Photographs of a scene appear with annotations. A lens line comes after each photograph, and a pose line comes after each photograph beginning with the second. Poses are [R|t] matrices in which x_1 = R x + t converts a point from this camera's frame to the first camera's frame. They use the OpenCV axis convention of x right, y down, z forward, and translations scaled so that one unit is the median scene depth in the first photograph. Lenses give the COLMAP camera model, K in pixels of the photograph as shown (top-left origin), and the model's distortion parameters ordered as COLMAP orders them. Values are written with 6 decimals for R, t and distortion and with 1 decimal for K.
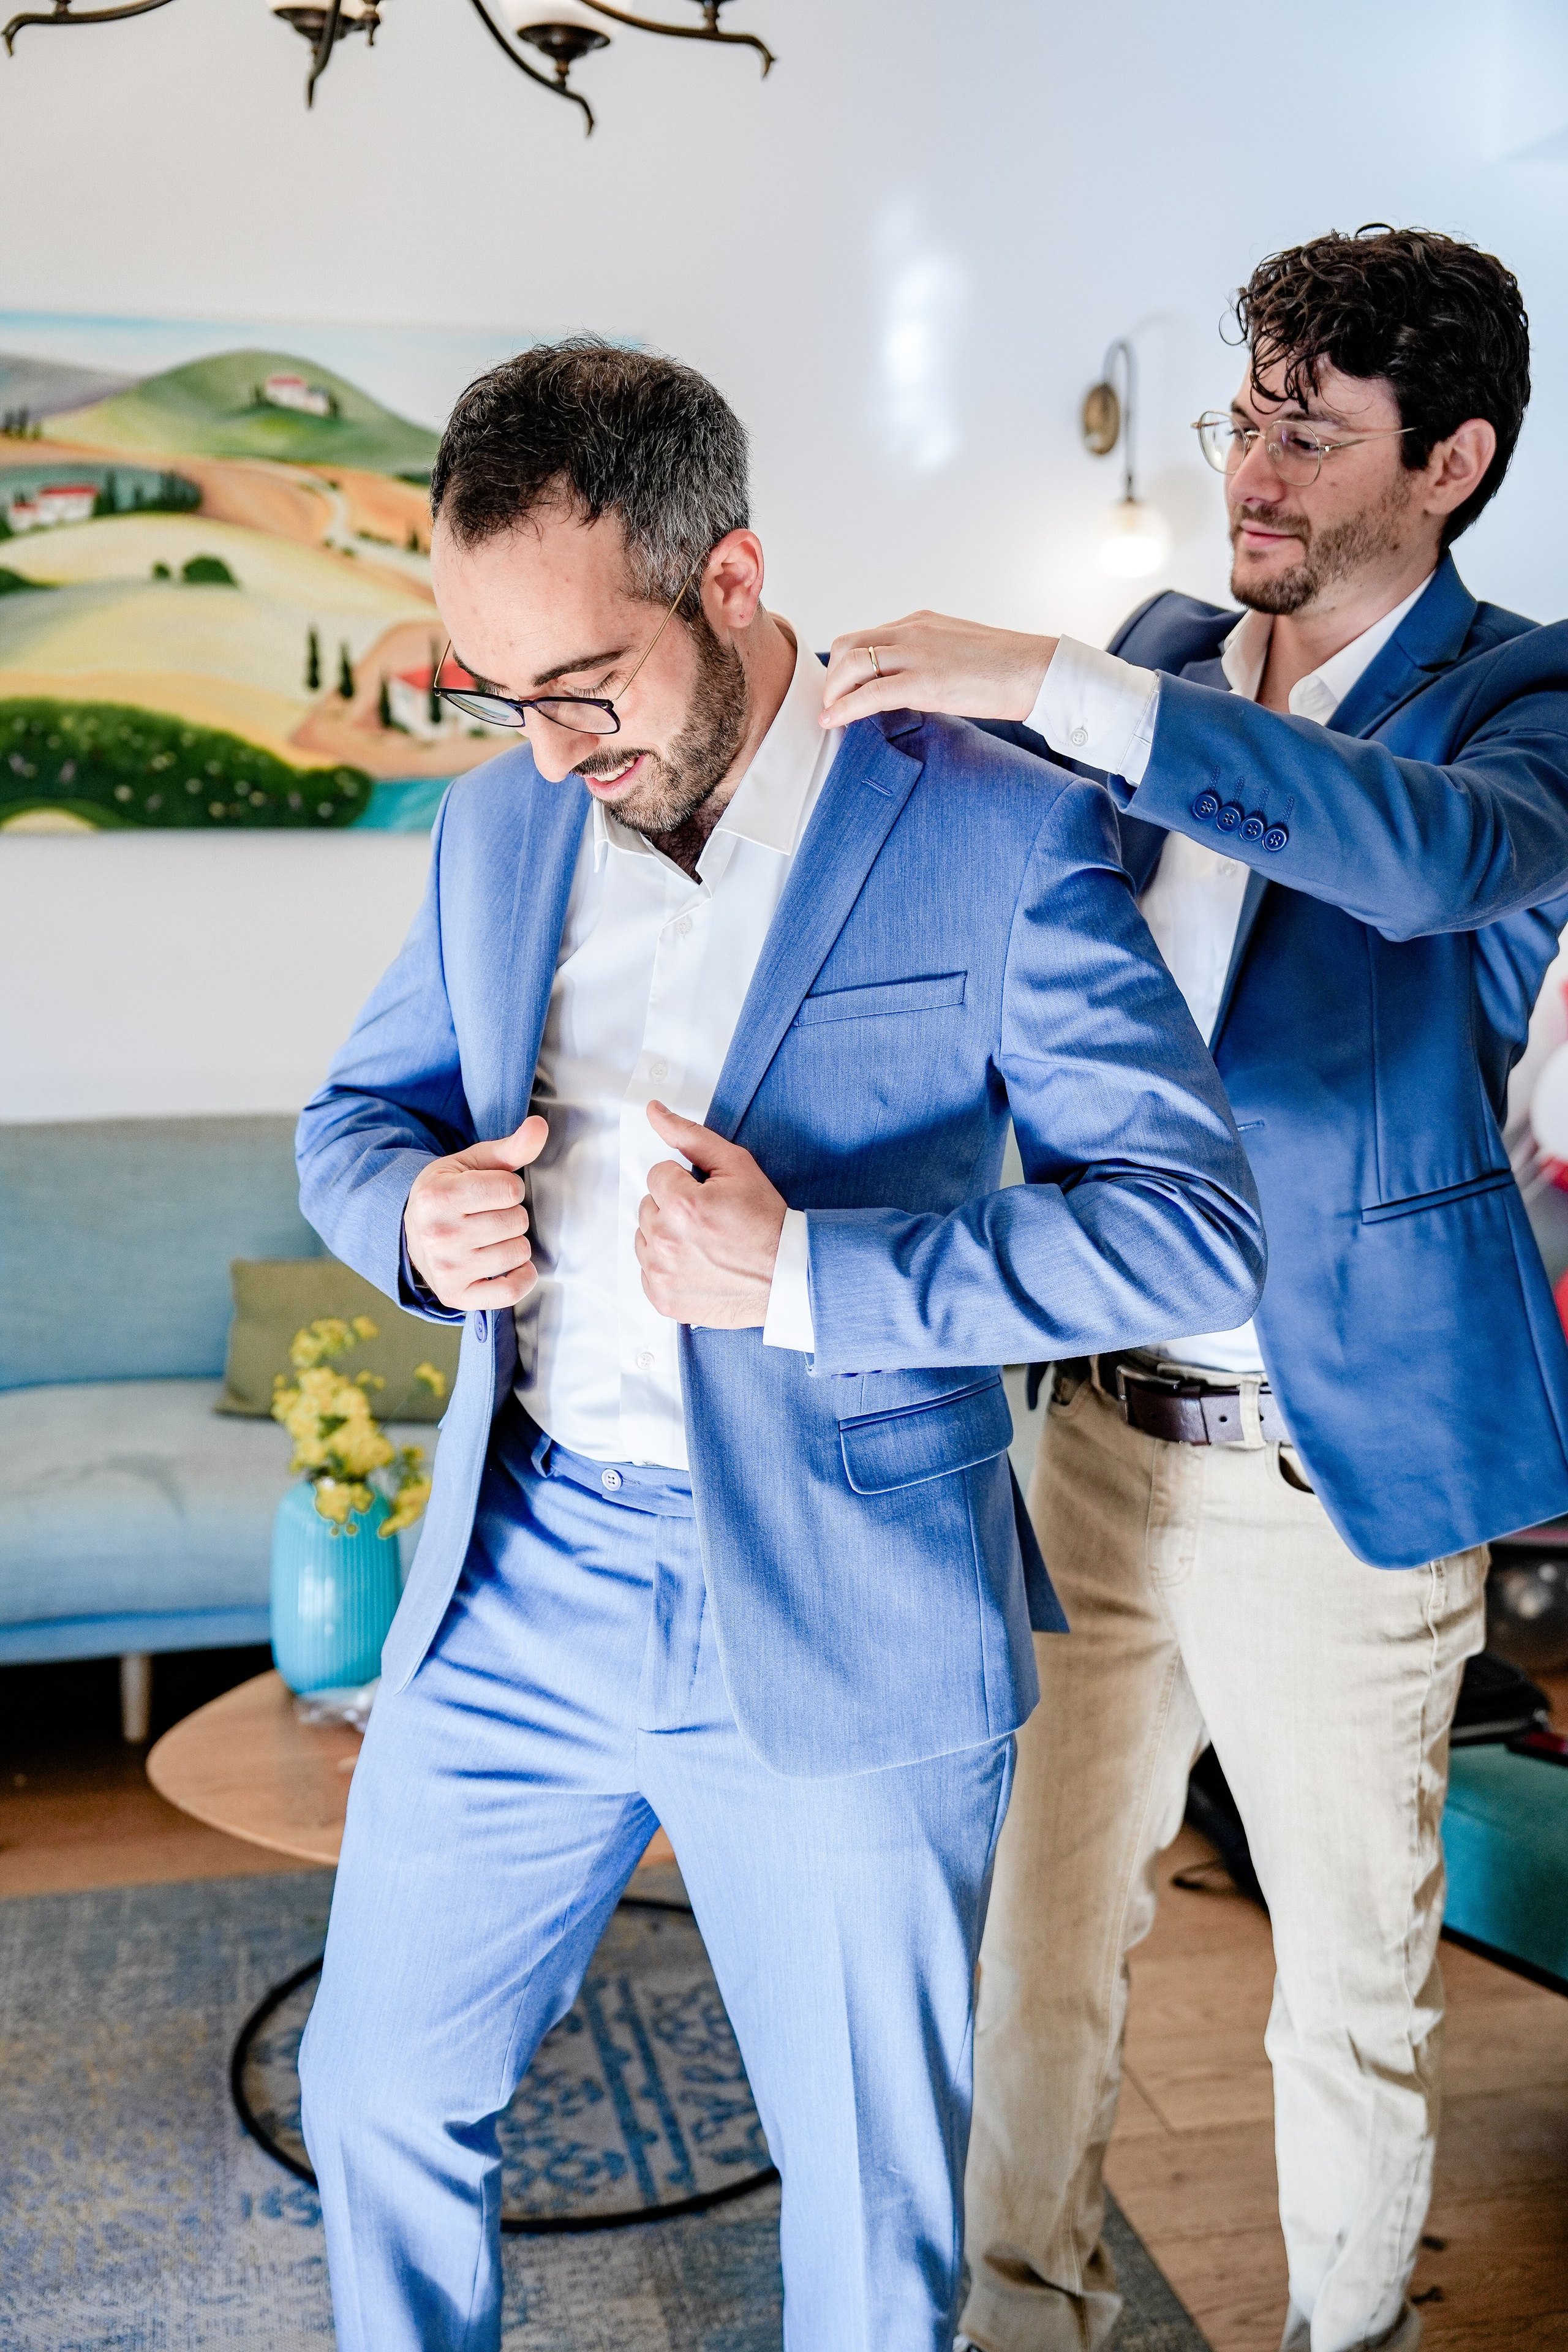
lens RADIAL K [[2571.7, 0, 784.0], [0, 2571.7, 1176.0], [0, 0, 1]] dist [-0.007587, 0.003632]
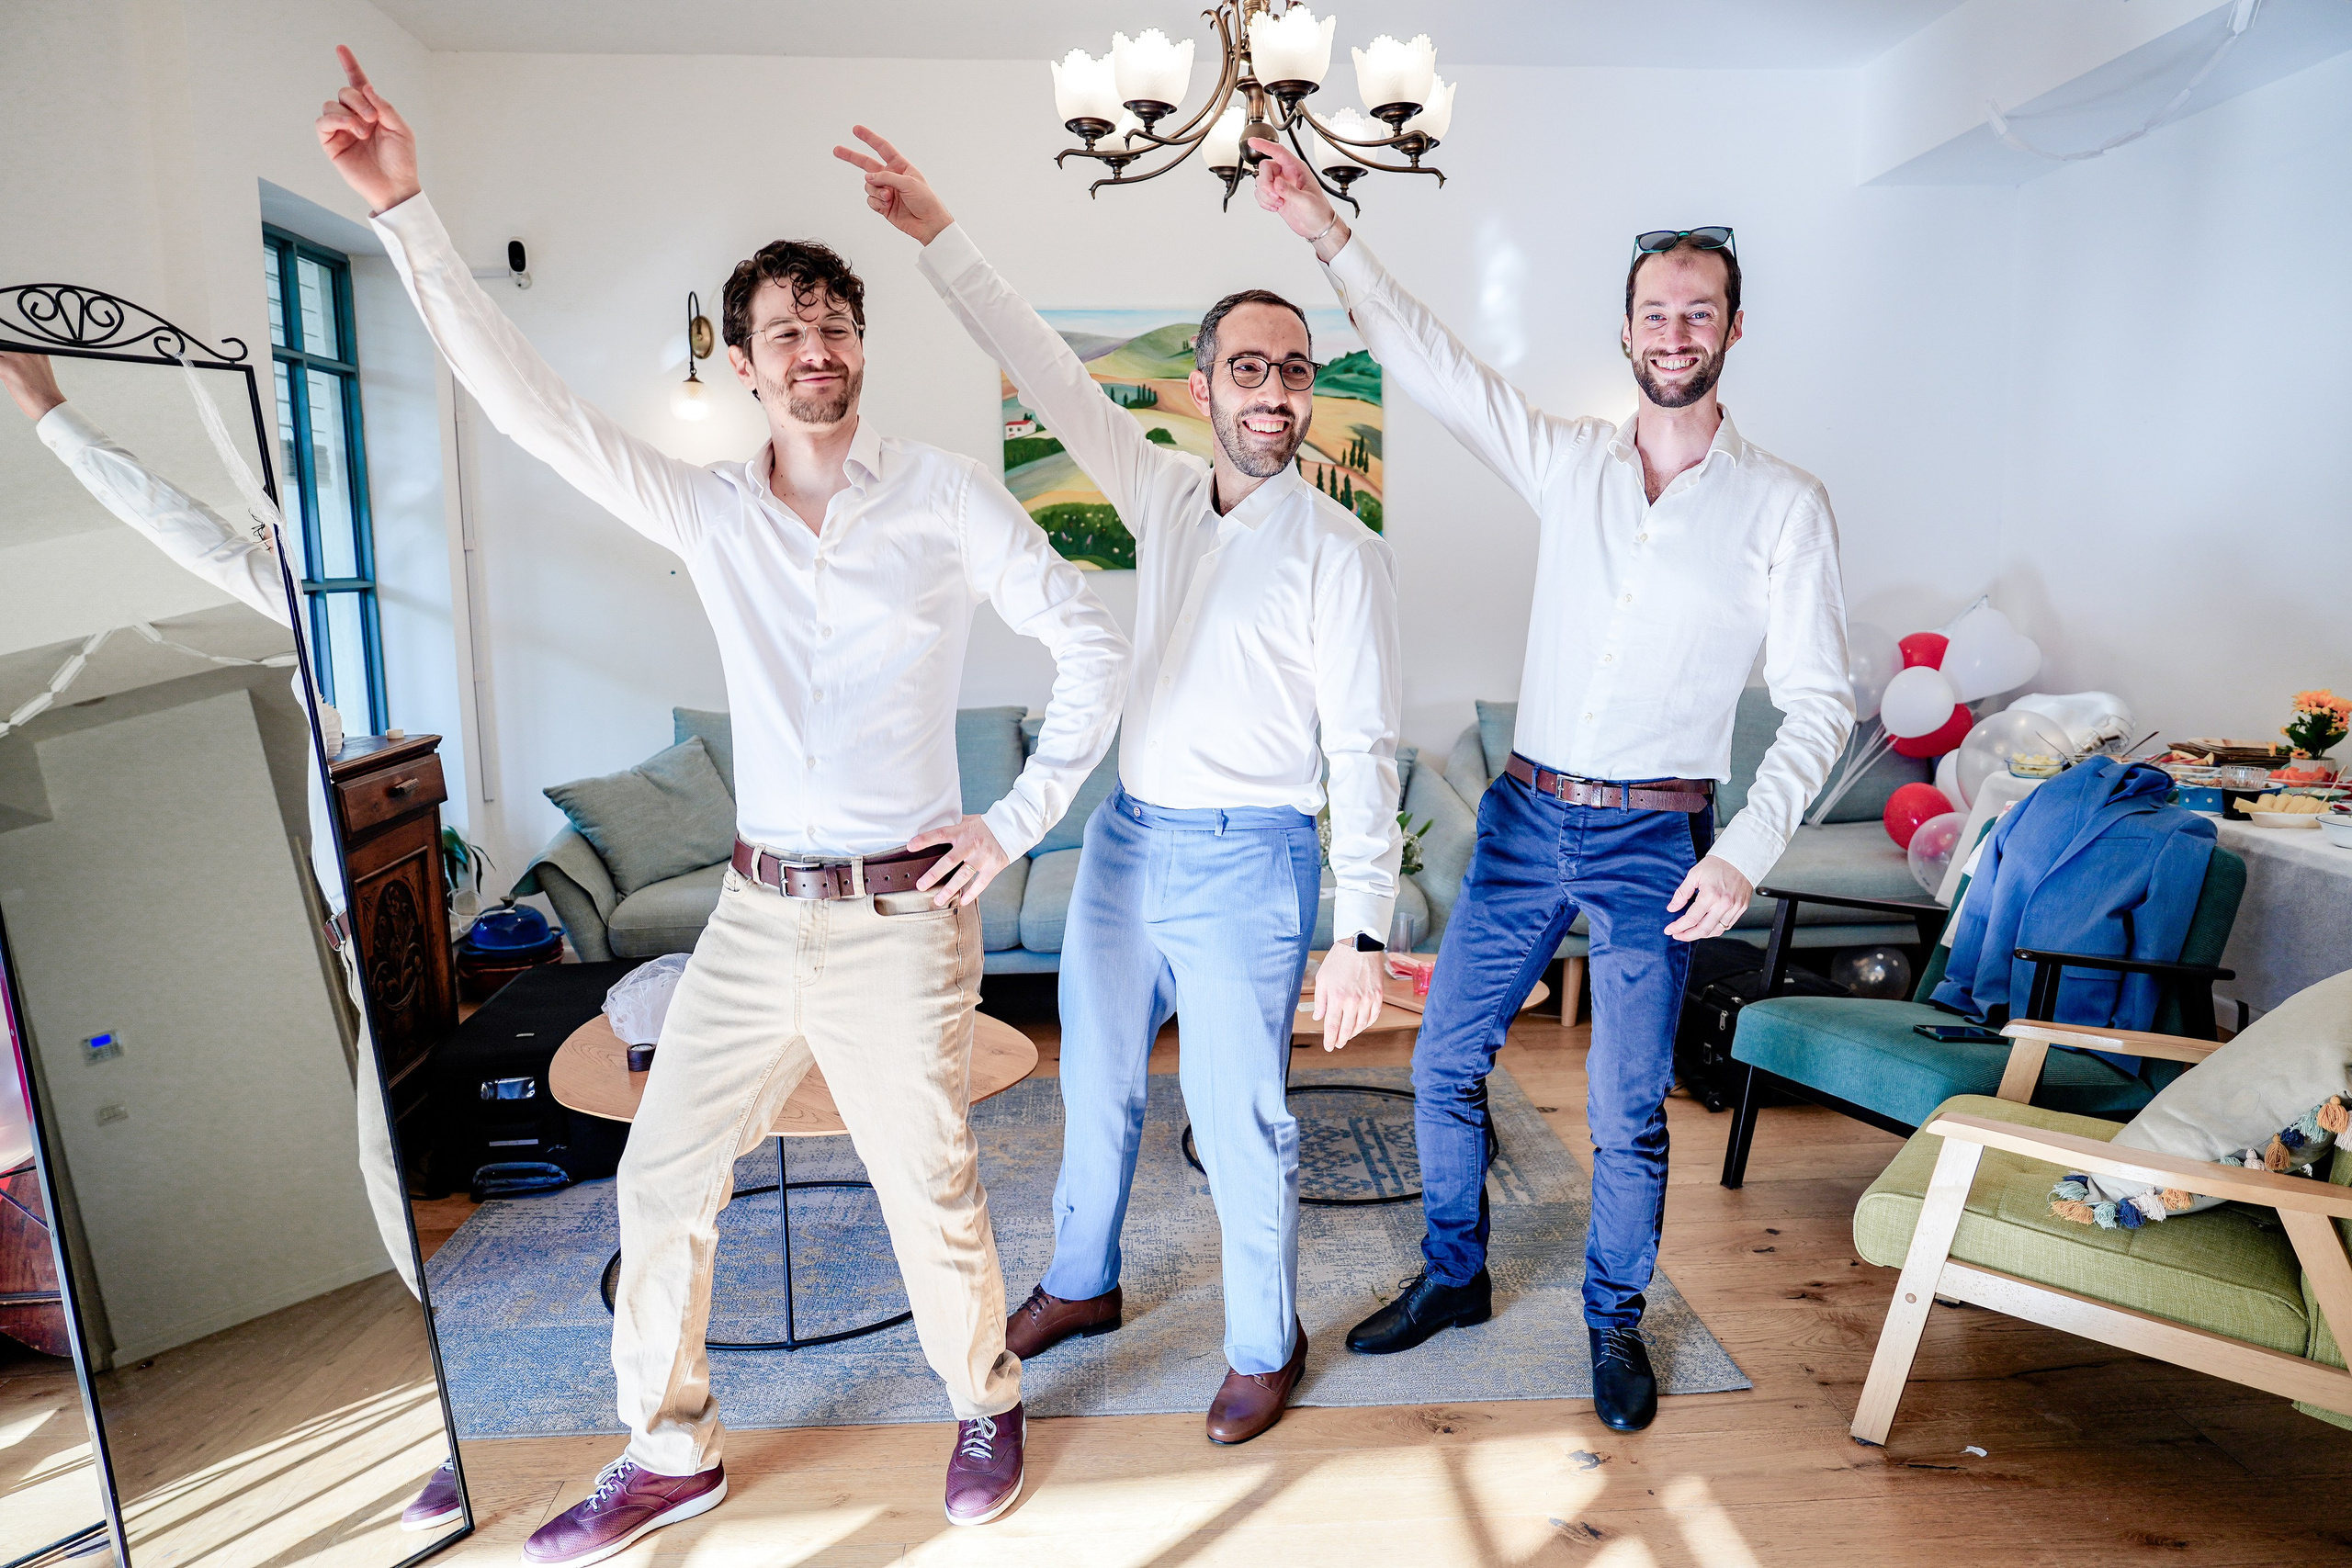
lens RADIAL K [[1606.9, 0, 1176.0], [0, 1606.9, 784.0], [0, 0, 1]] dist [0.001006, 0.000678]
pose [[0.983571, 0.001800, -0.180512, 0.011079], [-0.005760, 0.999754, -0.021414, 0.057244], [0.180429, 0.022102, 0.983340, -0.202474]]
